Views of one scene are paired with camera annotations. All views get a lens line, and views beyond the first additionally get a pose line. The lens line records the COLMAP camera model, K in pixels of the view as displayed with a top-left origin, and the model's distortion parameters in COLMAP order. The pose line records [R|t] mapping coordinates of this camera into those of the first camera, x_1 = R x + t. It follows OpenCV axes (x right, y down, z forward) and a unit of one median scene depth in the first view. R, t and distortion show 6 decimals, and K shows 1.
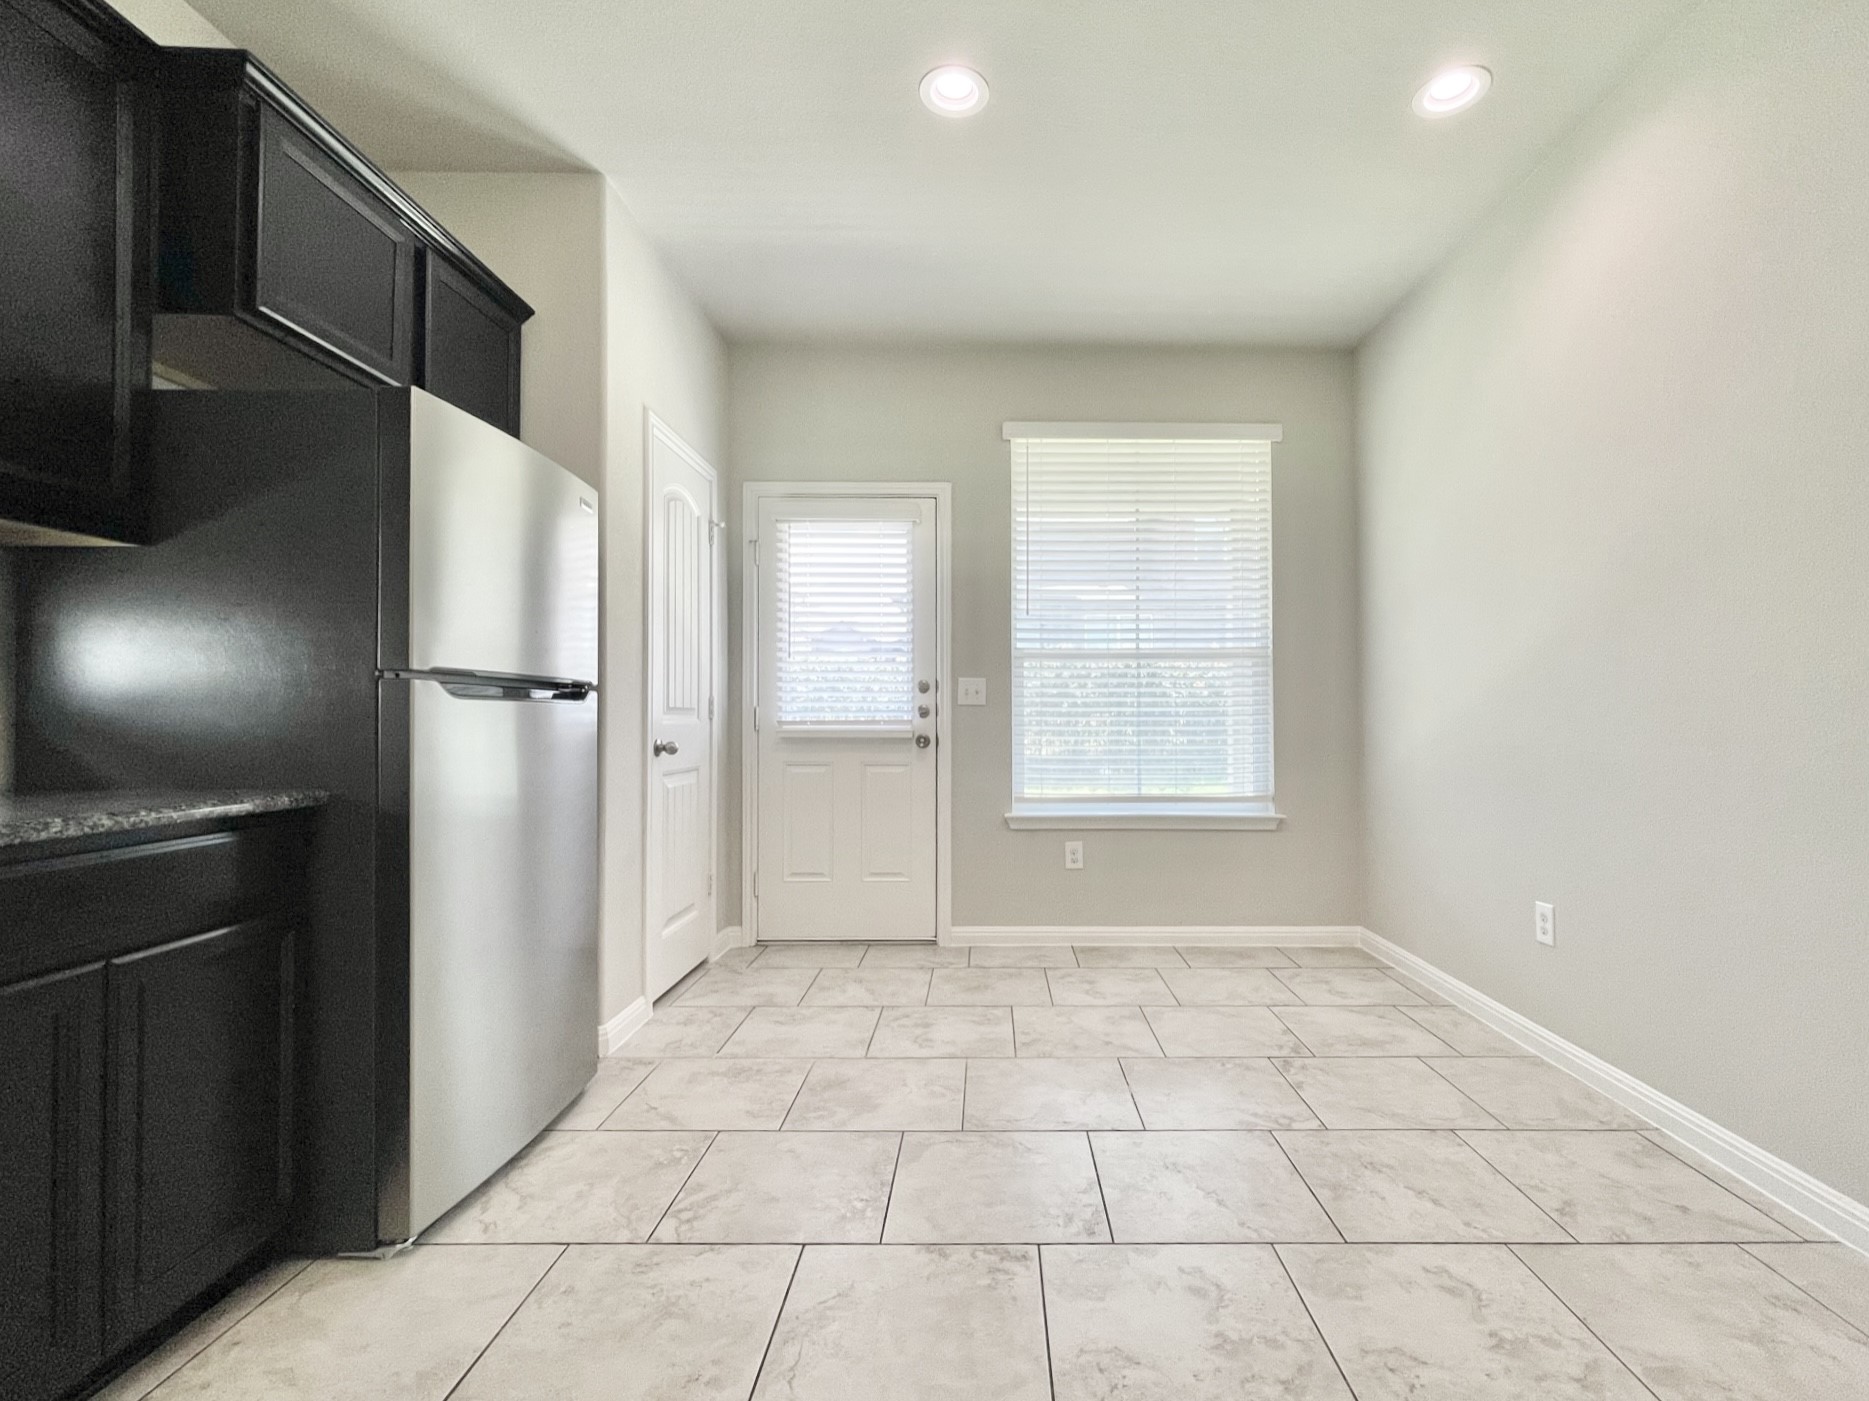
lens RADIAL K [[833.3, 0, 992.0], [0, 833.3, 712.0], [0, 0, 1]] dist [-0.001762, -0.000346]
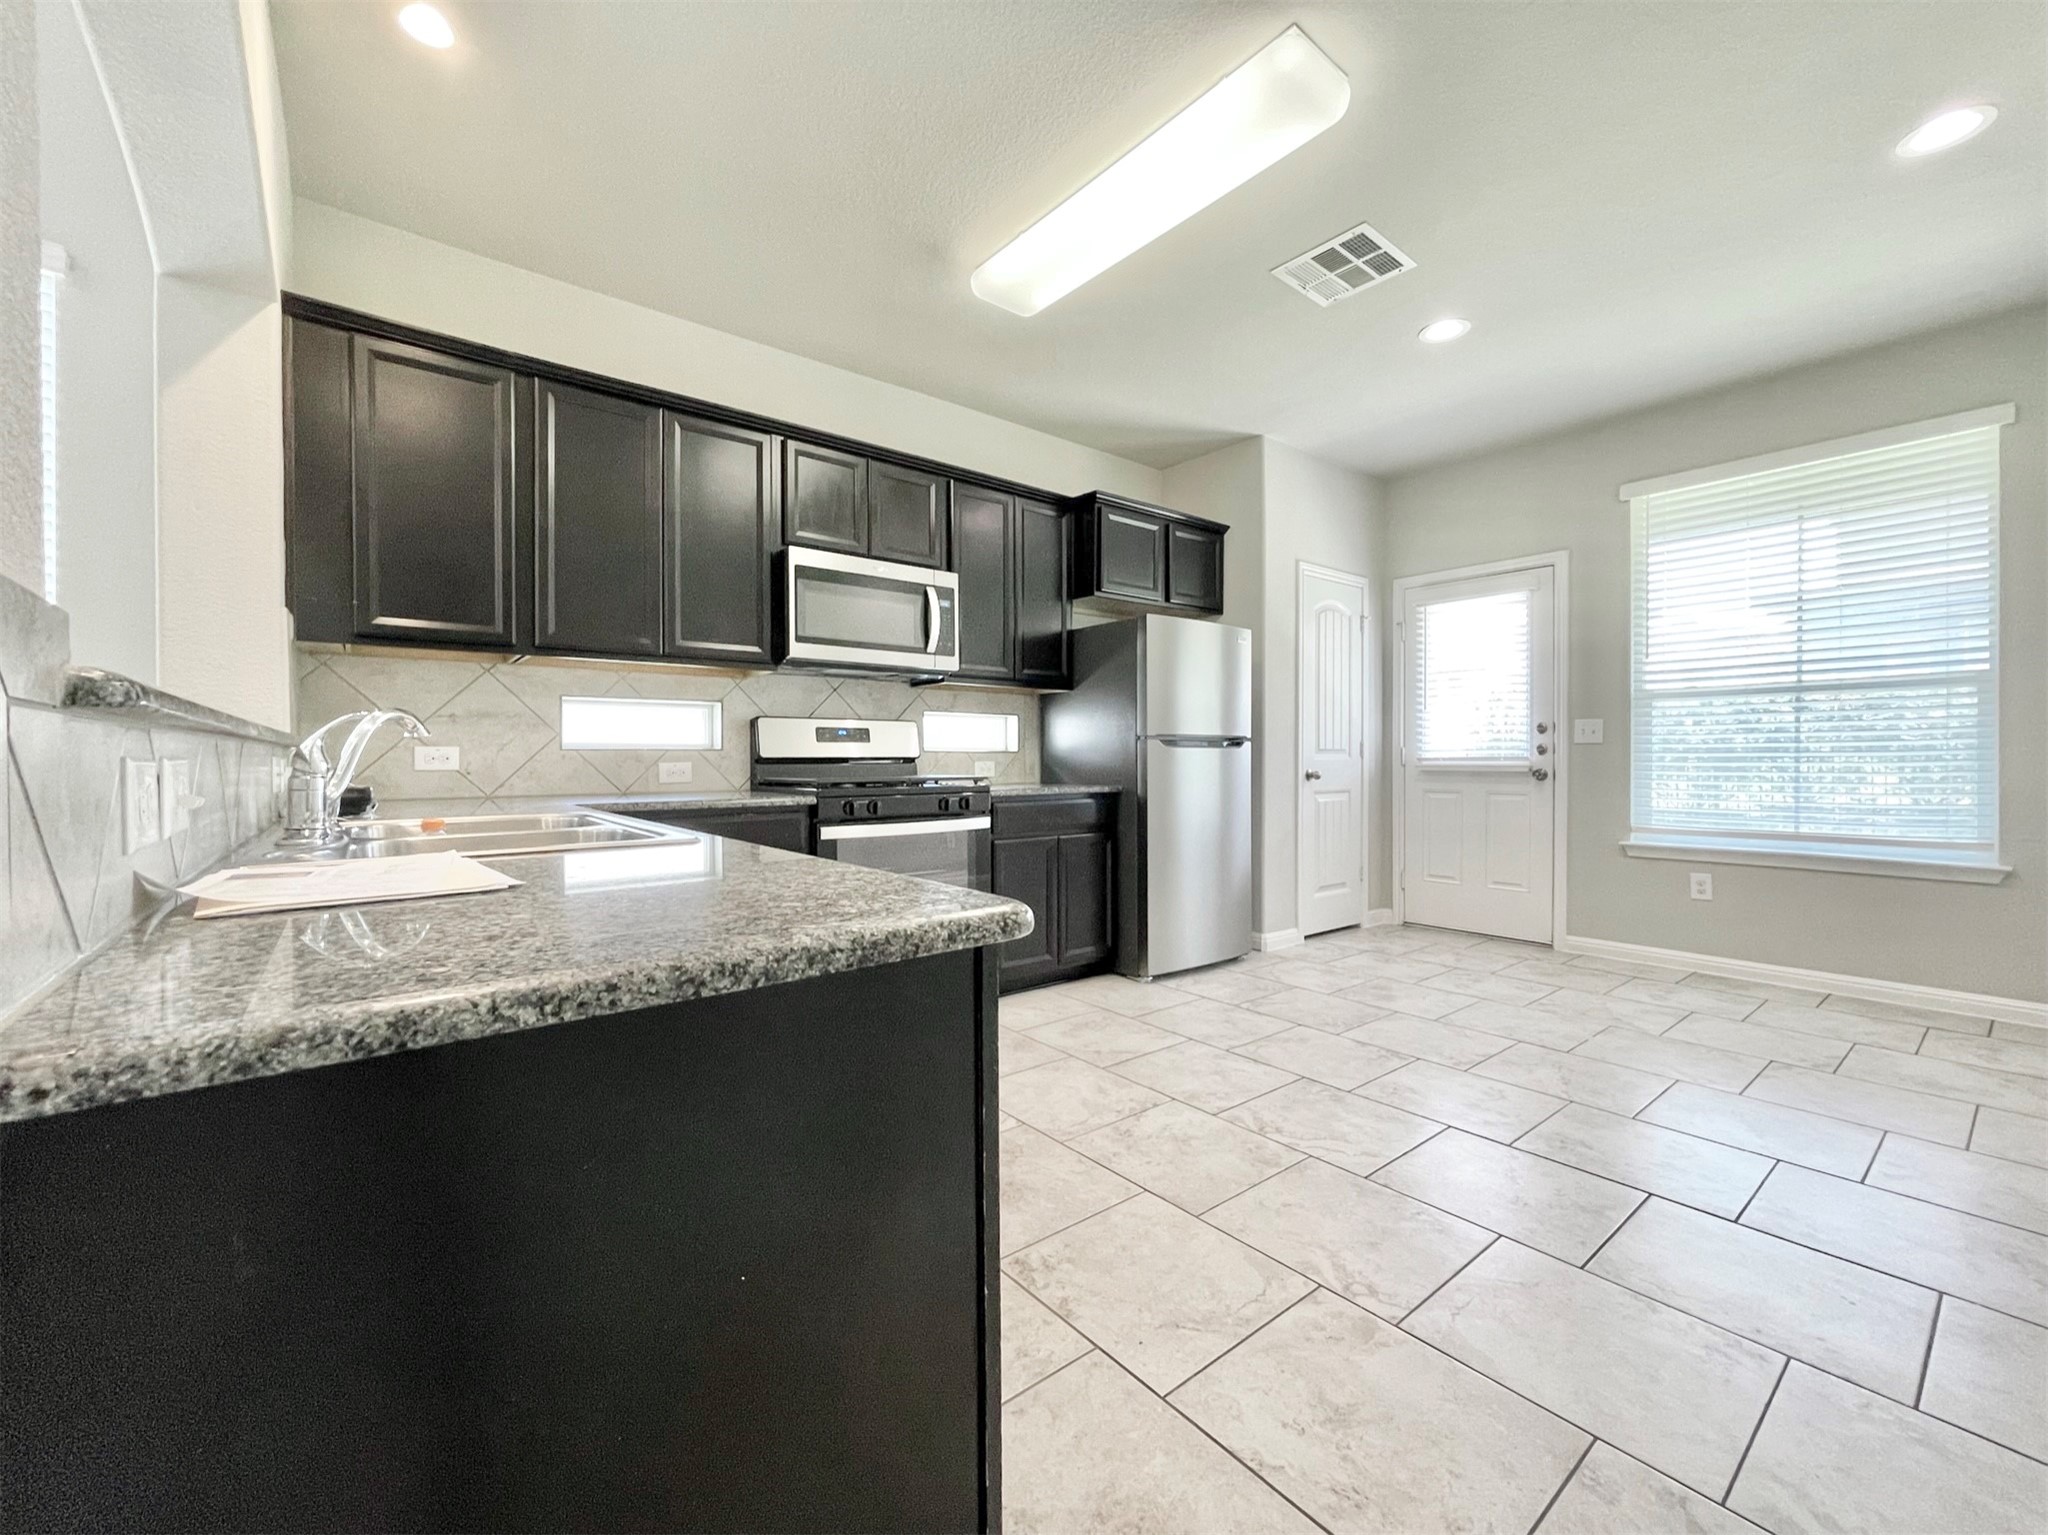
lens RADIAL K [[826.0, 0, 1014.7], [0, 826.0, 766.7], [0, 0, 1]] dist [-0.001590, -0.000196]
pose [[0.613028, 0.005702, -0.790041, 0.433977], [0.009852, 0.999841, 0.014860, -0.001047], [0.790000, -0.016893, 0.612874, -0.344685]]
